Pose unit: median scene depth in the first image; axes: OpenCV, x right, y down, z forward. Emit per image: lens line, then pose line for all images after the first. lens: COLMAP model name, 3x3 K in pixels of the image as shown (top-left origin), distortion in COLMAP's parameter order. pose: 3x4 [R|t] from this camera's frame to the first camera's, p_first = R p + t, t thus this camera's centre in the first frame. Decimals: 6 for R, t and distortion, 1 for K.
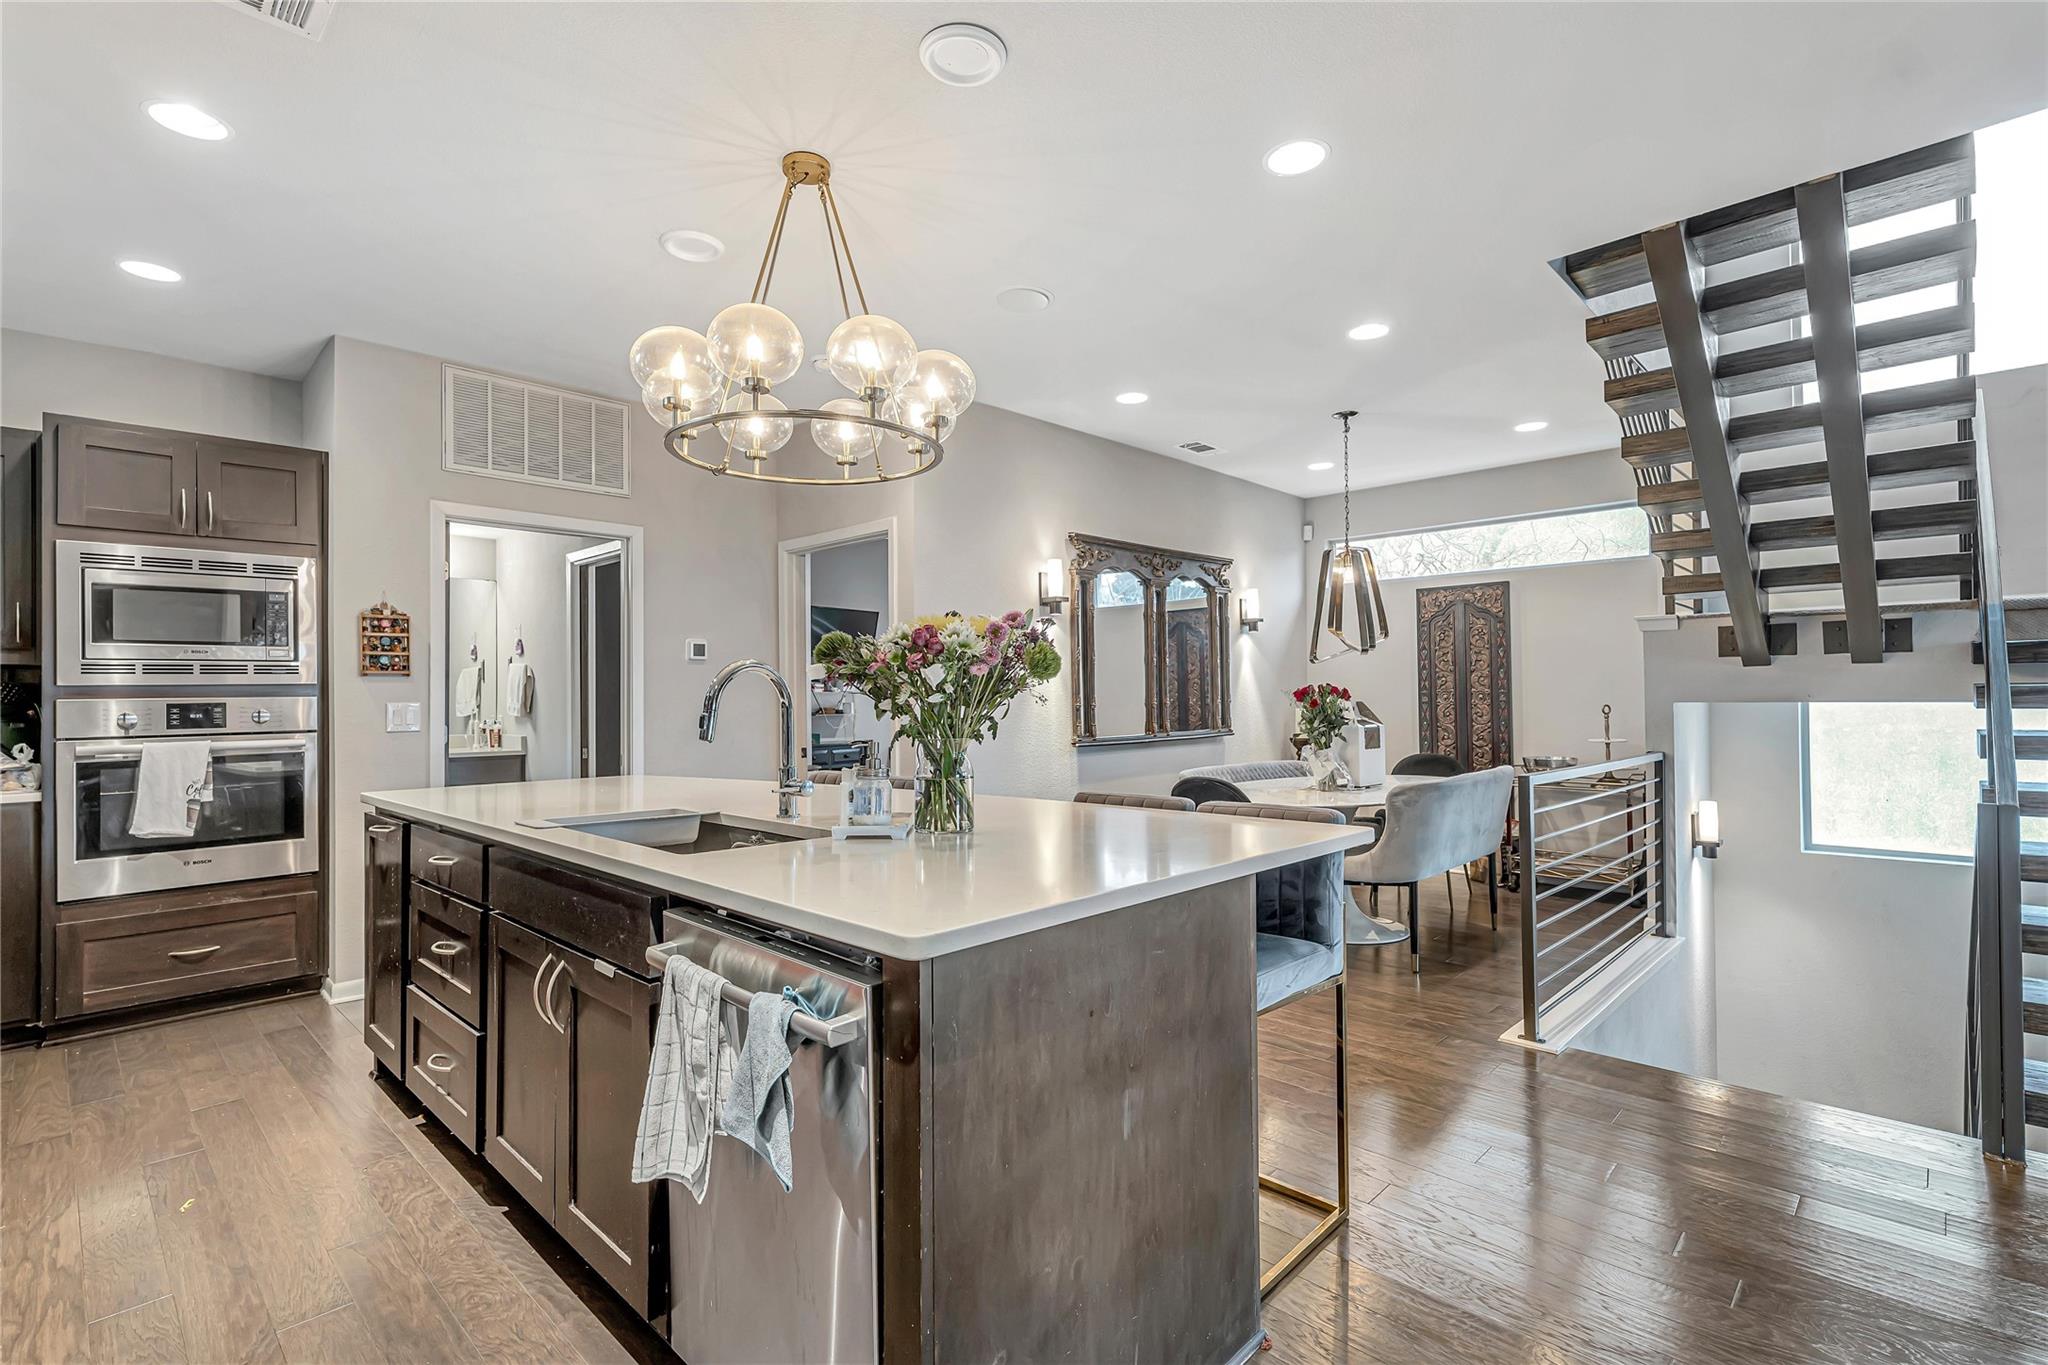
lens RADIAL K [[935.0, 0, 1044.6], [0, 935.0, 676.7], [0, 0, 1]] dist [0.012237, 0.000042]
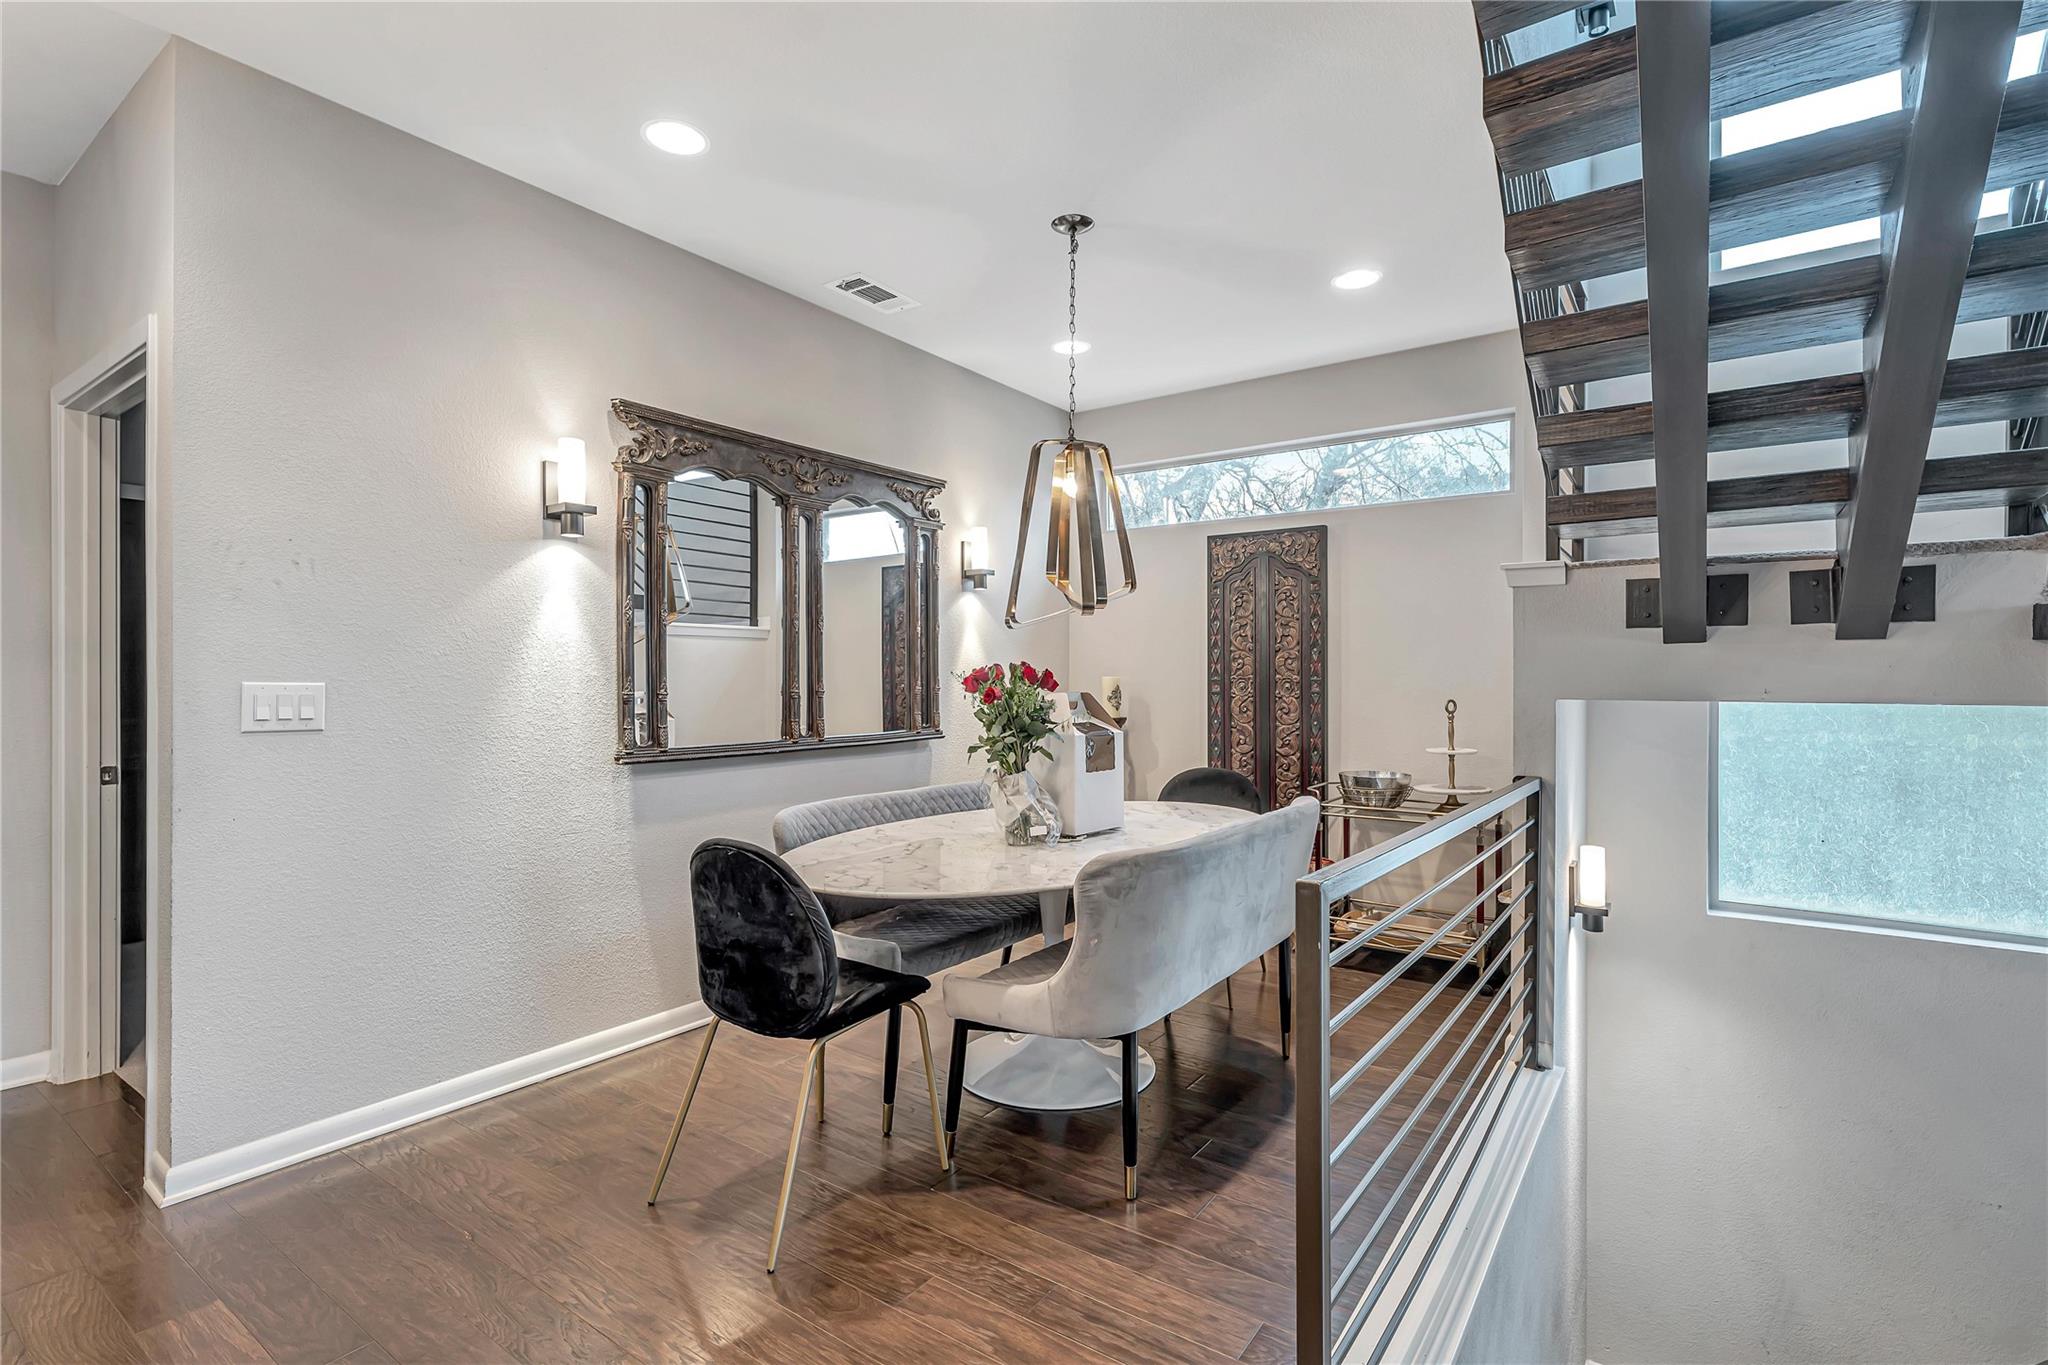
lens RADIAL K [[951.7, 0, 1025.8], [0, 951.7, 678.6], [0, 0, 1]] dist [0.002675, 0.000083]
pose [[0.990159, 0.011872, 0.139443, 0.206991], [-0.014582, 0.999724, 0.018427, 0.006223], [-0.139186, -0.020278, 0.990059, 0.381658]]
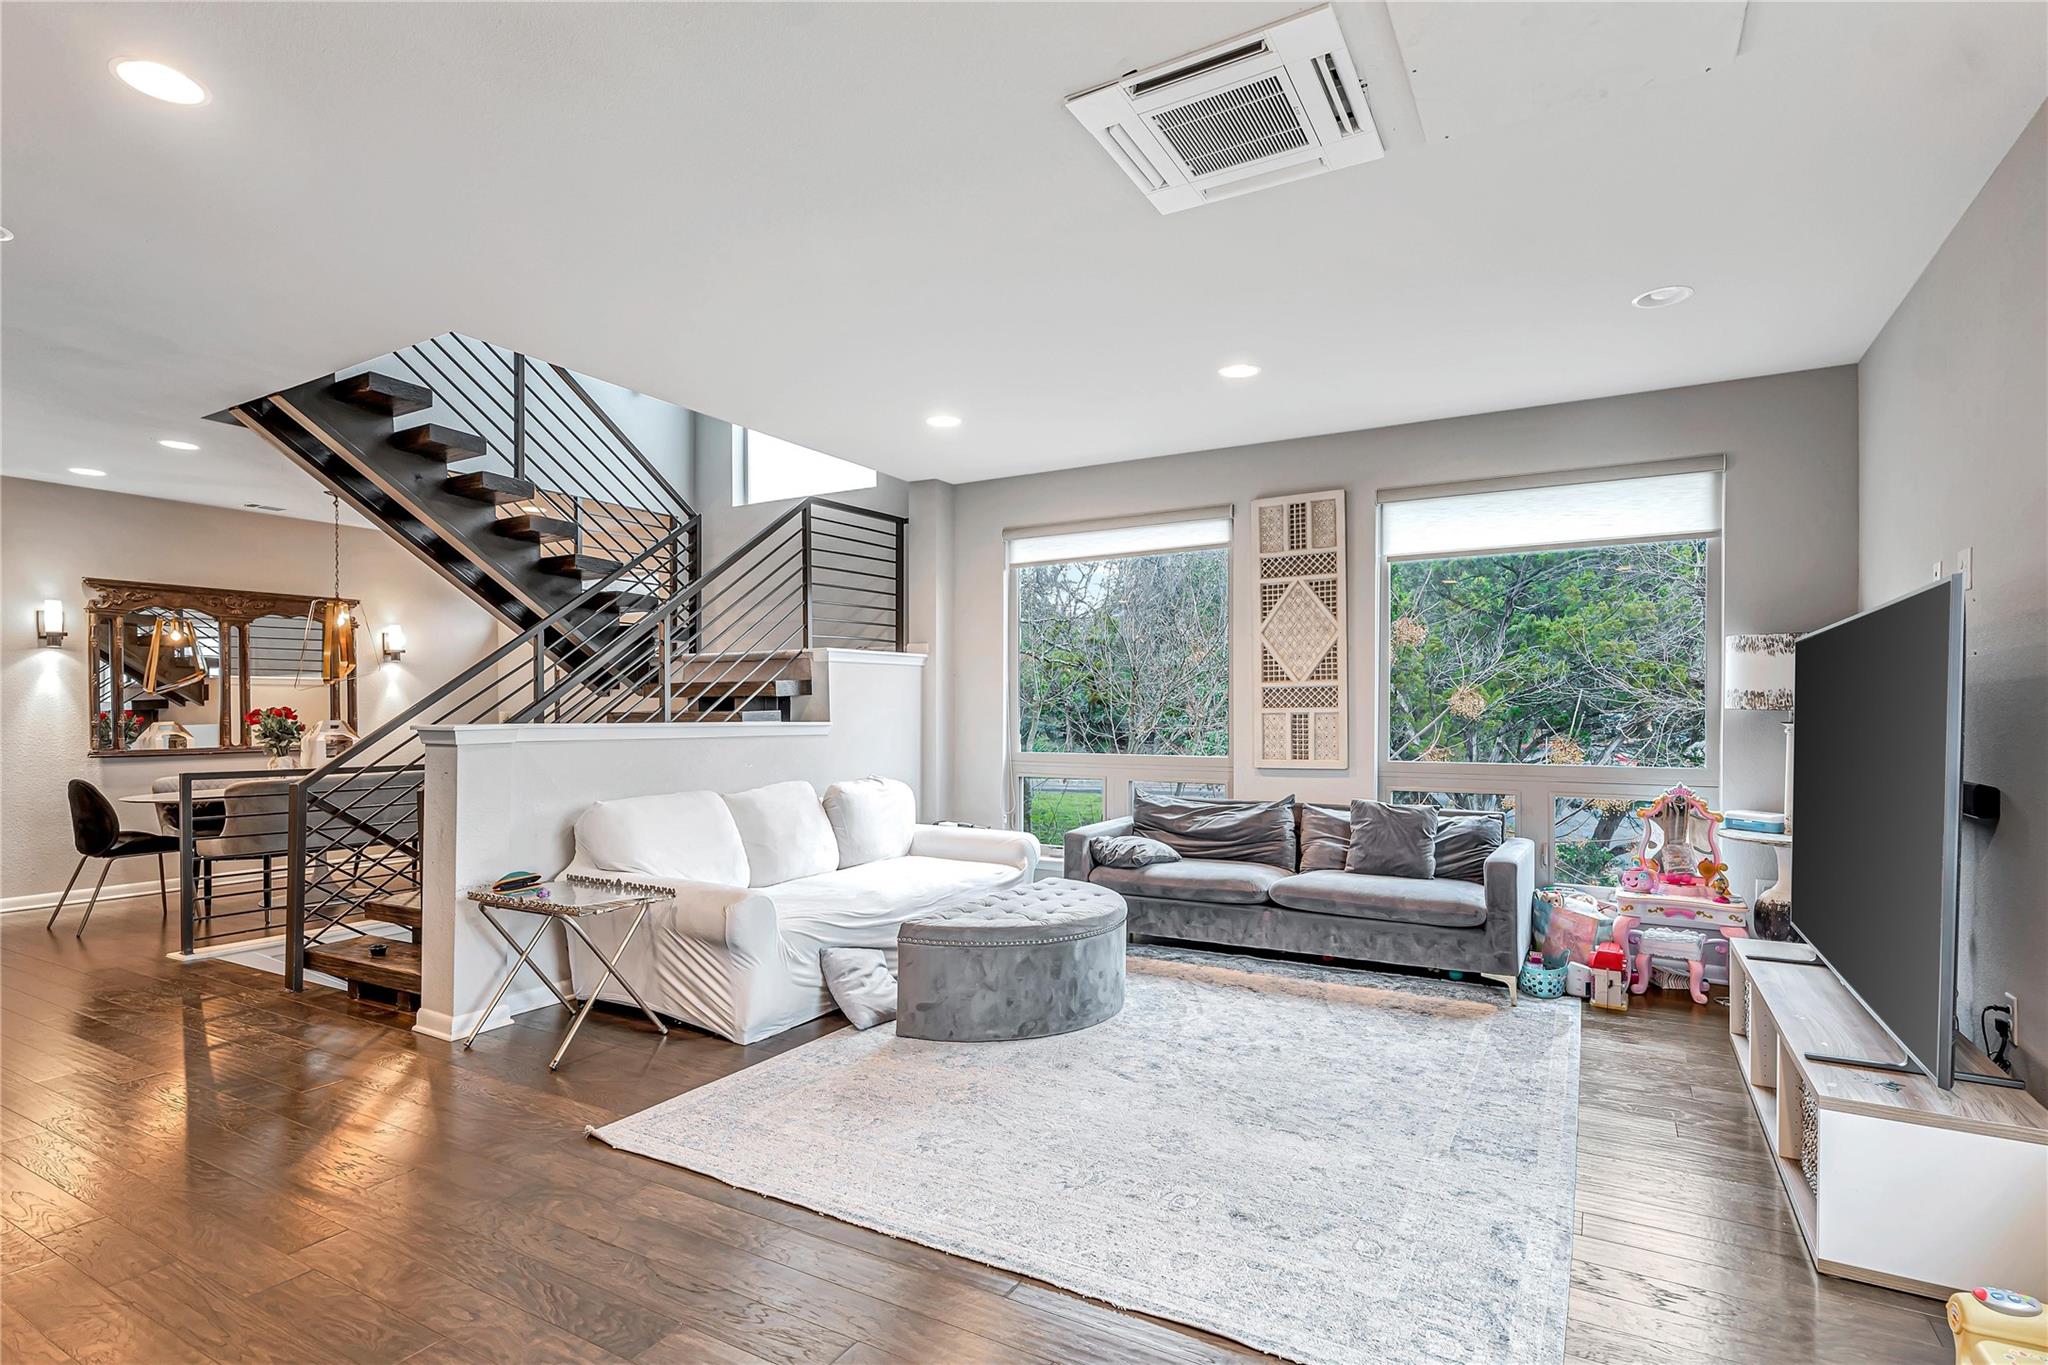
lens RADIAL K [[977.4, 0, 1031.0], [0, 977.4, 712.2], [0, 0, 1]] dist [-0.004968, 0.007387]
pose [[0.968082, 0.006399, 0.250553, 0.900363], [-0.011480, 0.999757, 0.018822, -0.020573], [-0.250371, -0.021098, 0.967920, -0.516069]]
